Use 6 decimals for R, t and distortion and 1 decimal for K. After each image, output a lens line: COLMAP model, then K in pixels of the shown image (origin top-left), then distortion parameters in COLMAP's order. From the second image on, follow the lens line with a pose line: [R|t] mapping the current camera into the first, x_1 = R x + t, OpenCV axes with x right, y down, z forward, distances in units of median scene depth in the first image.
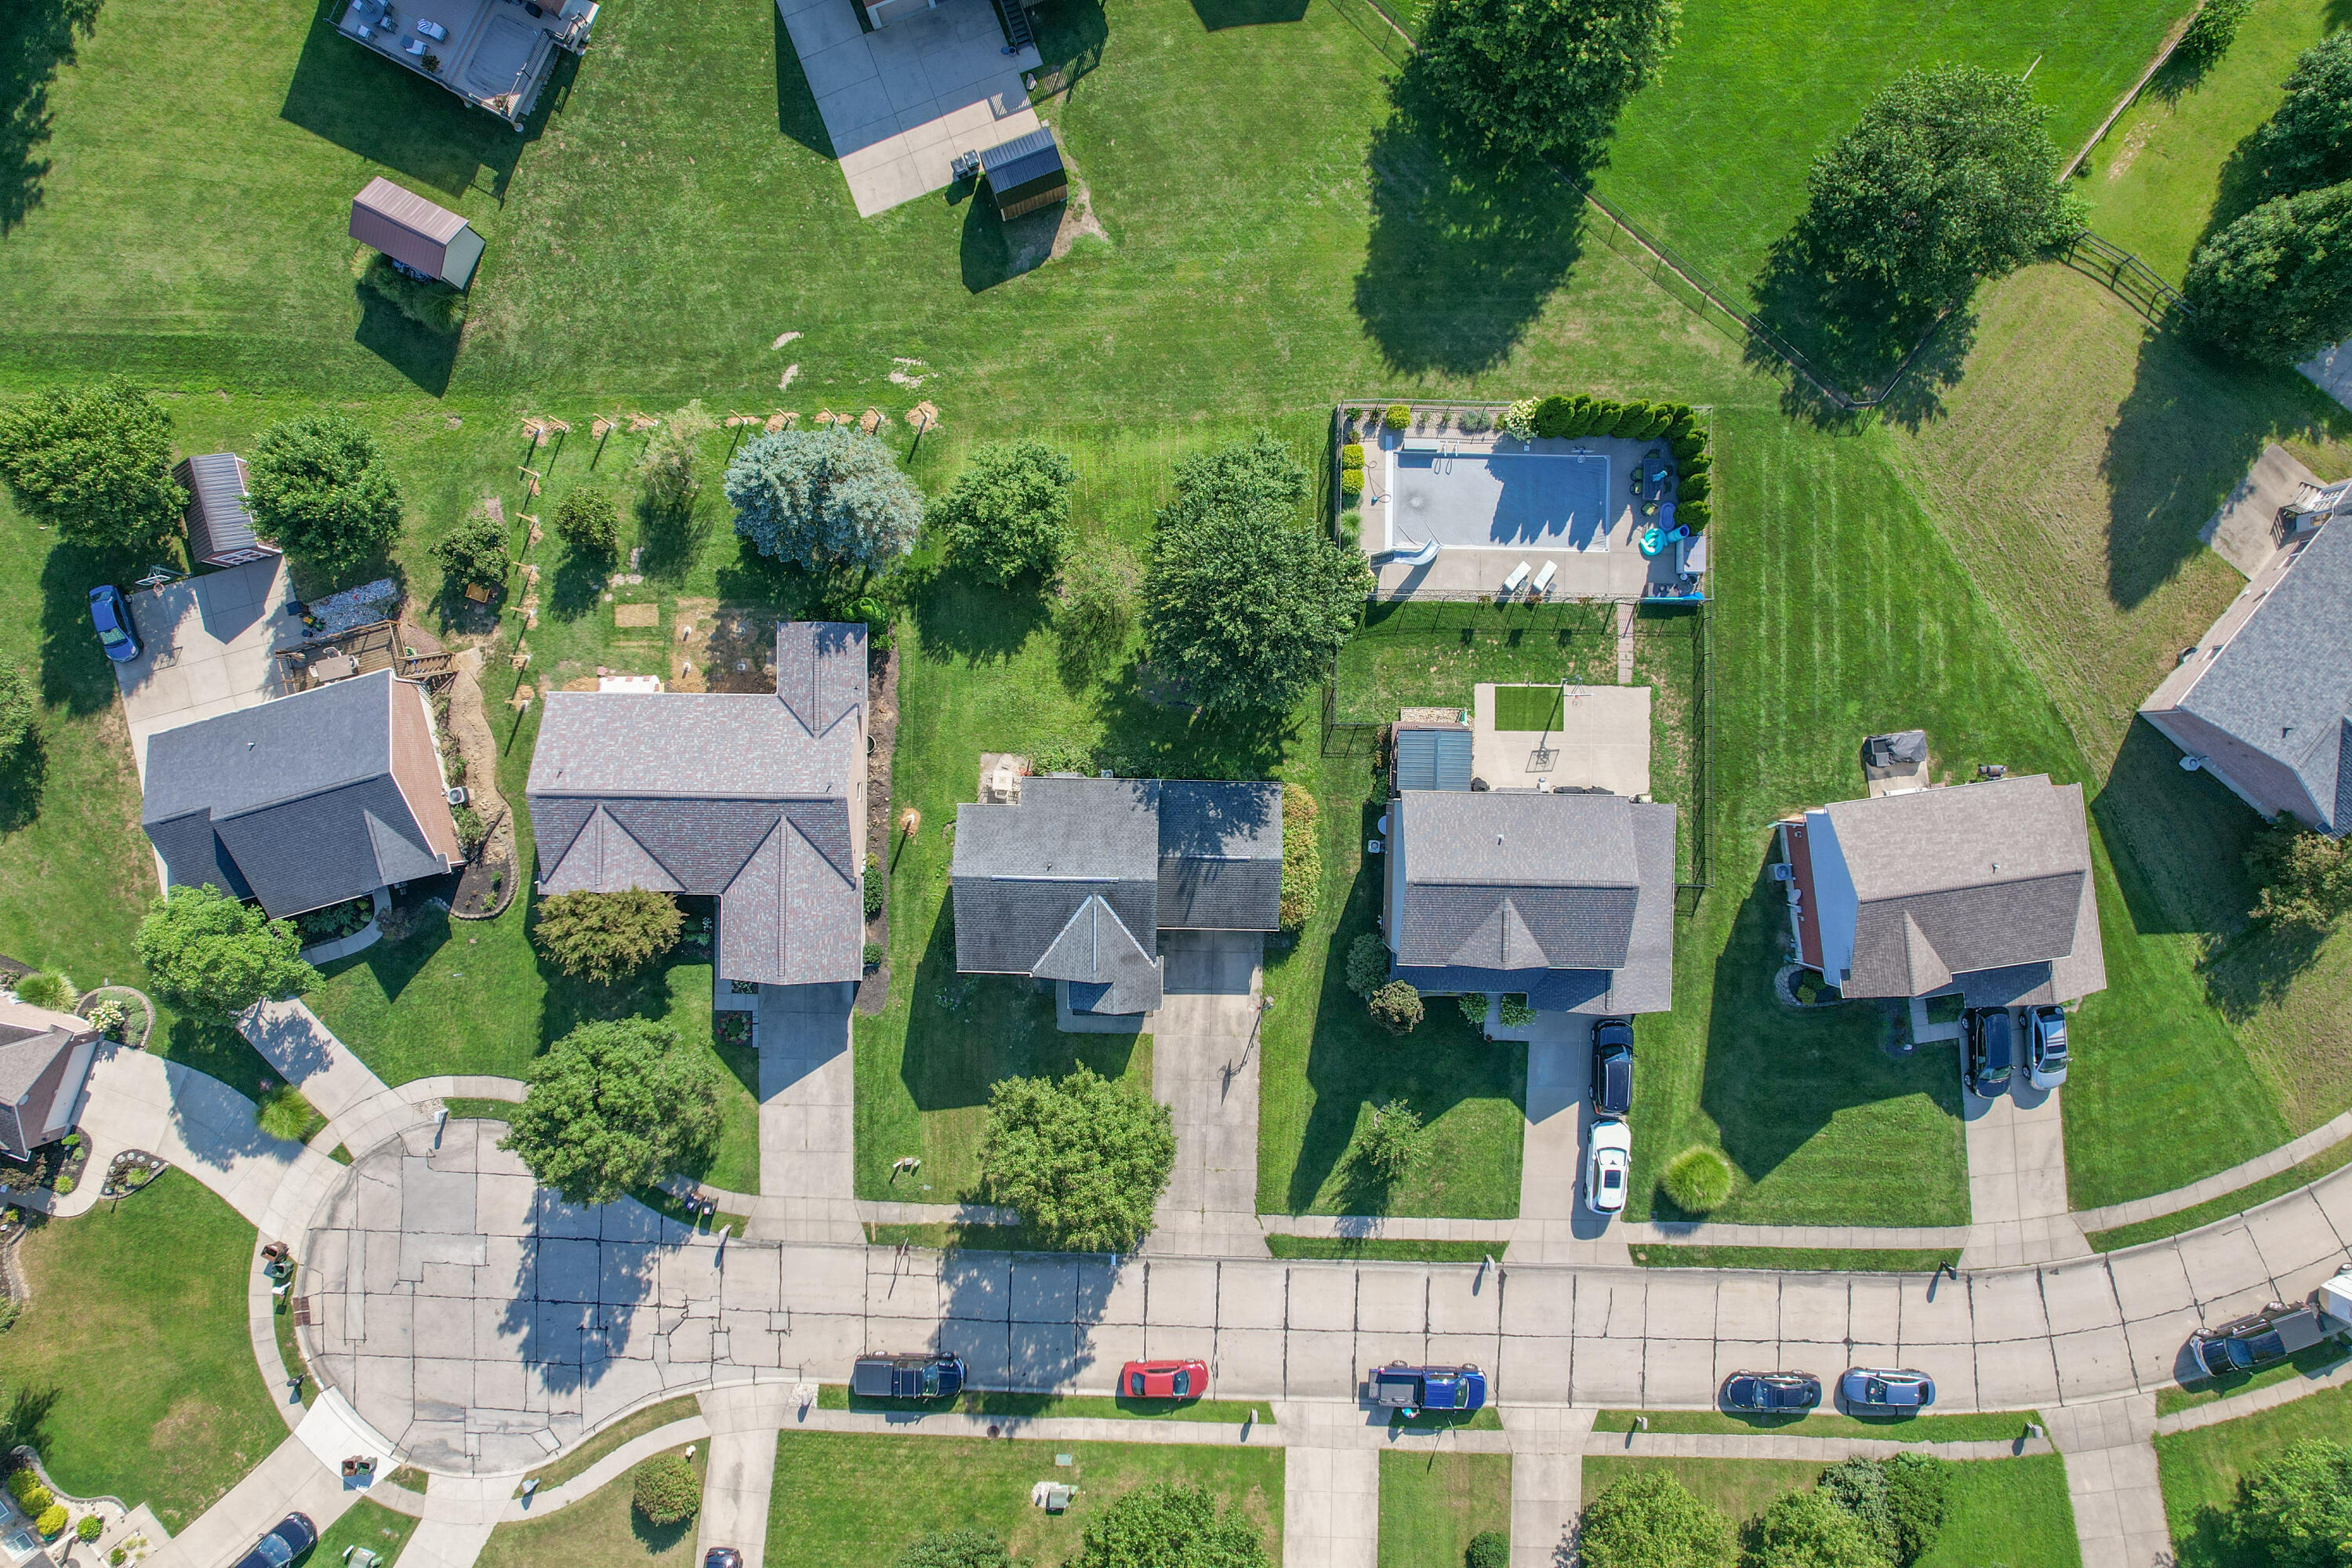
lens RADIAL K [[1510.6, 0, 1168.6], [0, 1510.6, 781.4], [0, 0, 1]] dist [-0.068996, 0.065376]
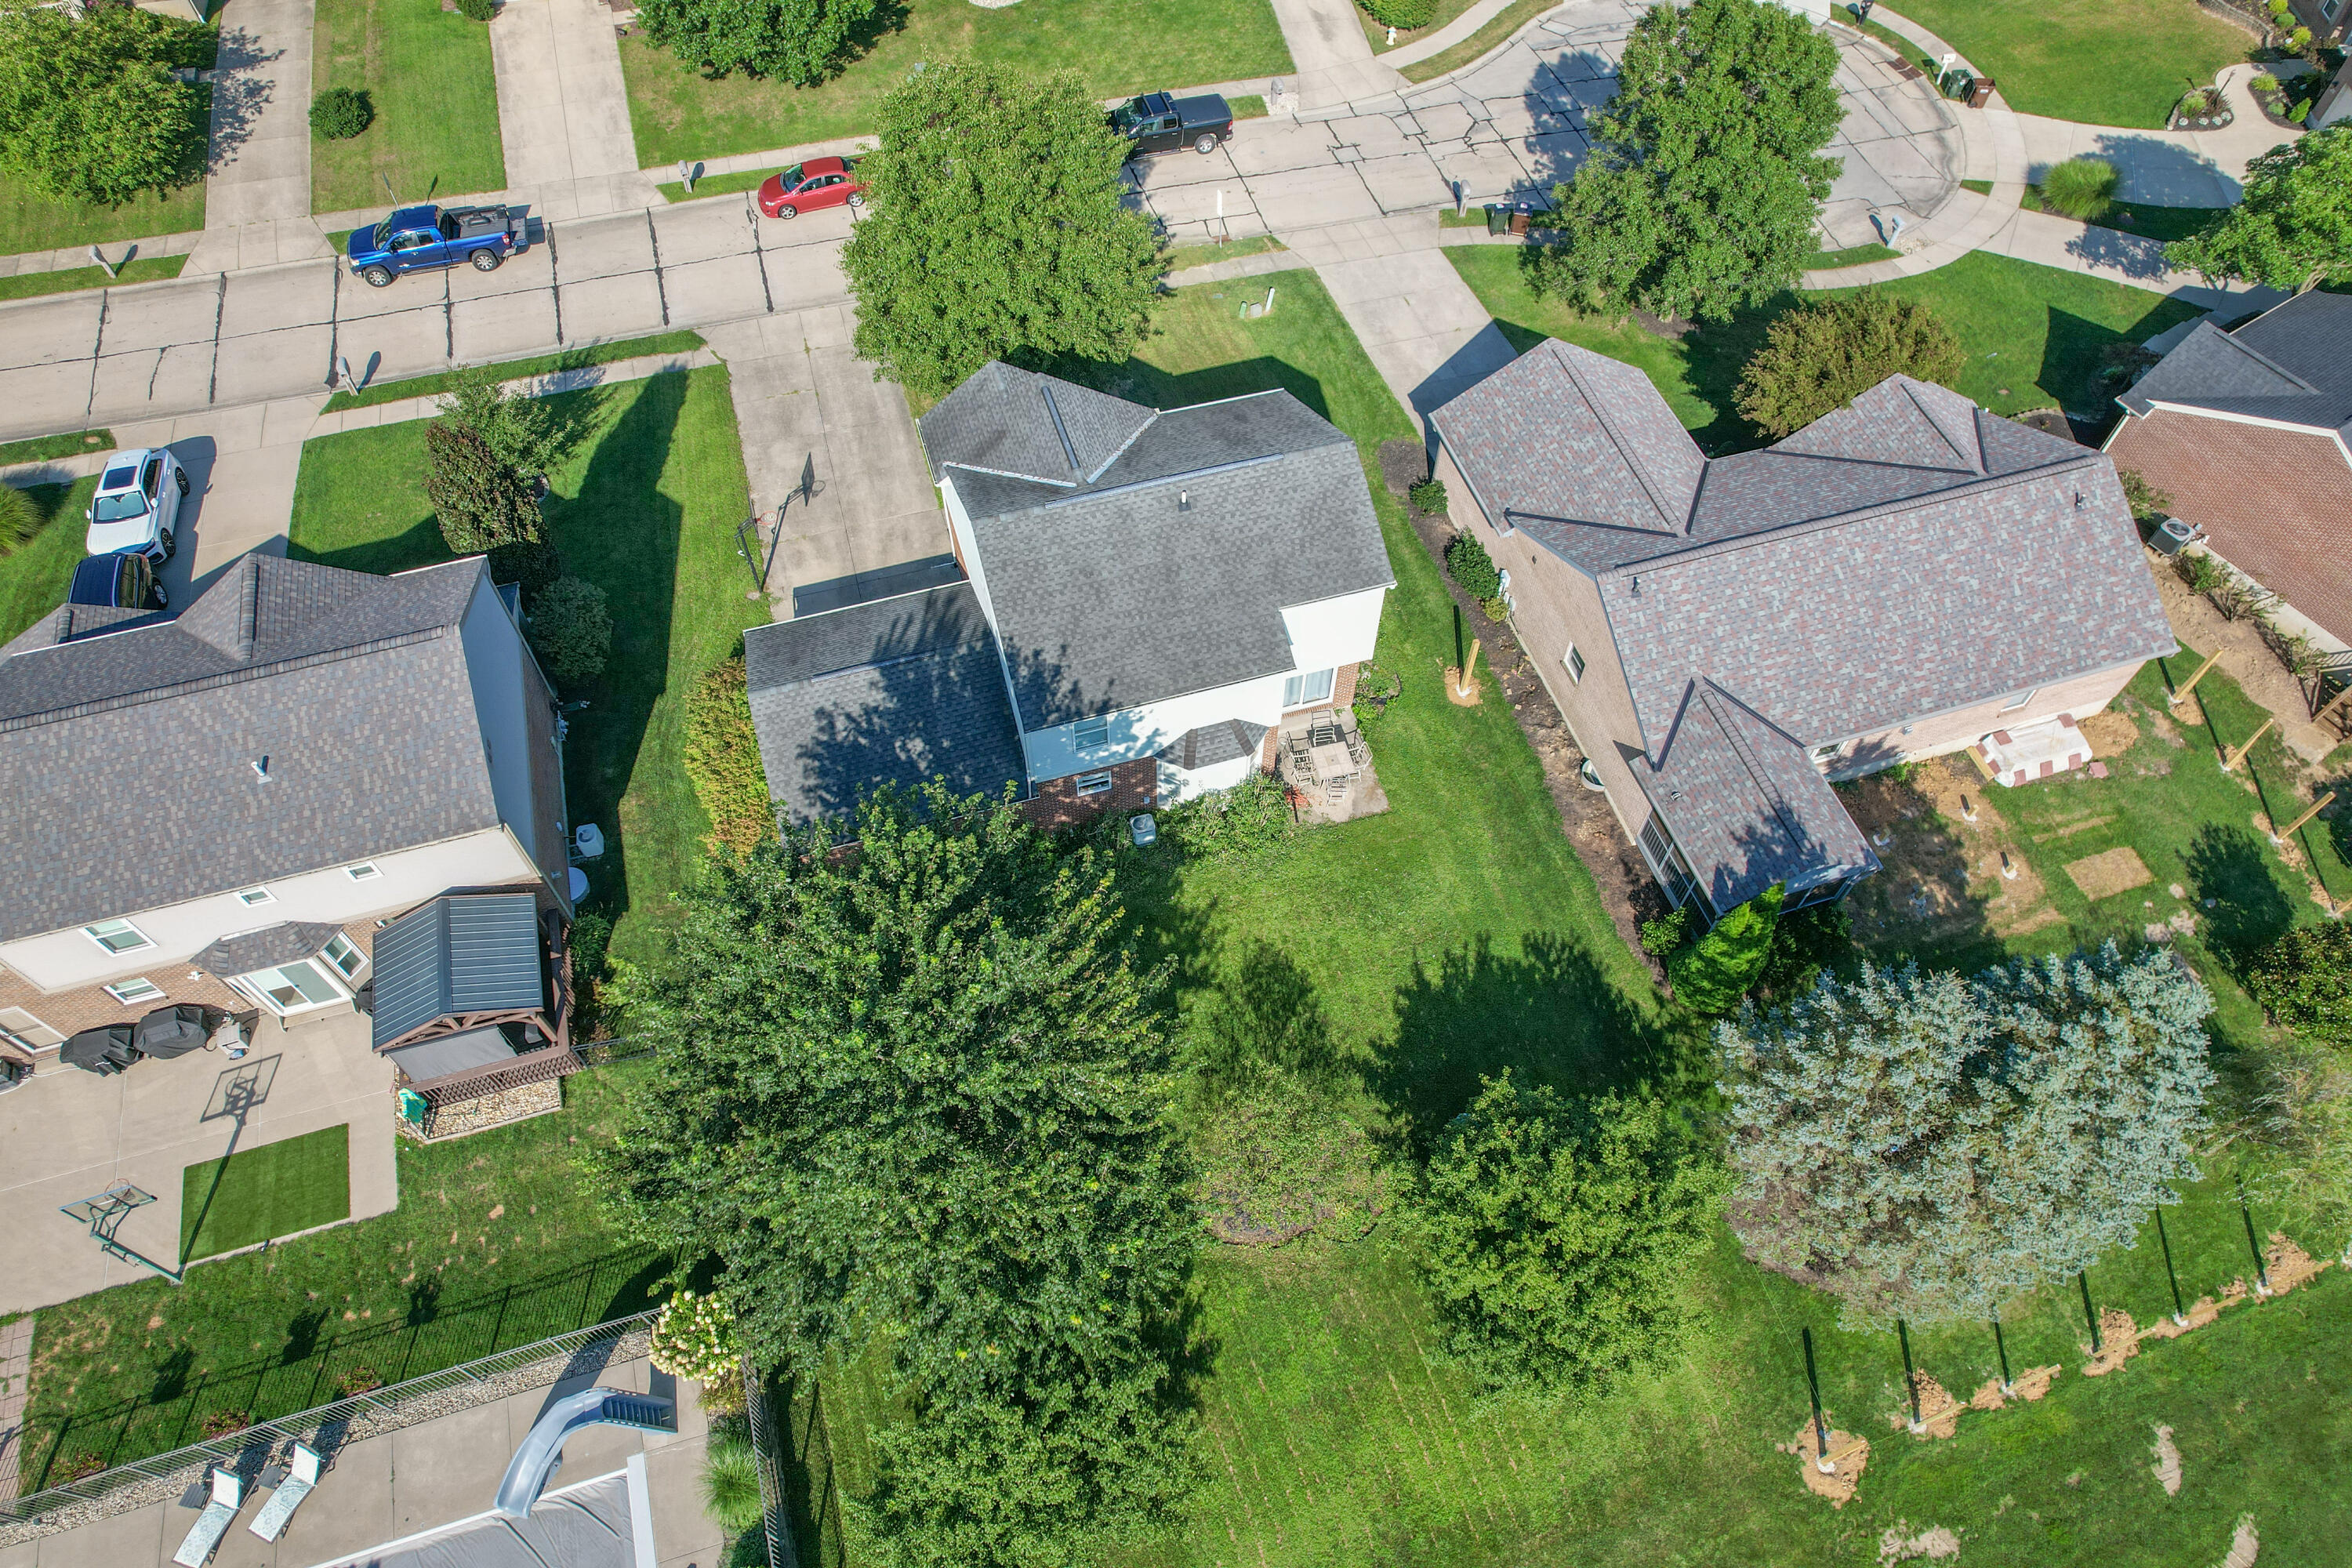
lens RADIAL K [[1510.6, 0, 1168.6], [0, 1510.6, 781.4], [0, 0, 1]] dist [-0.068996, 0.065376]
pose [[-0.951764, 0.249001, -0.179287, 0.037058], [-0.306651, -0.791945, 0.528004, -0.255654], [-0.010512, 0.557513, 0.830101, 0.560002]]
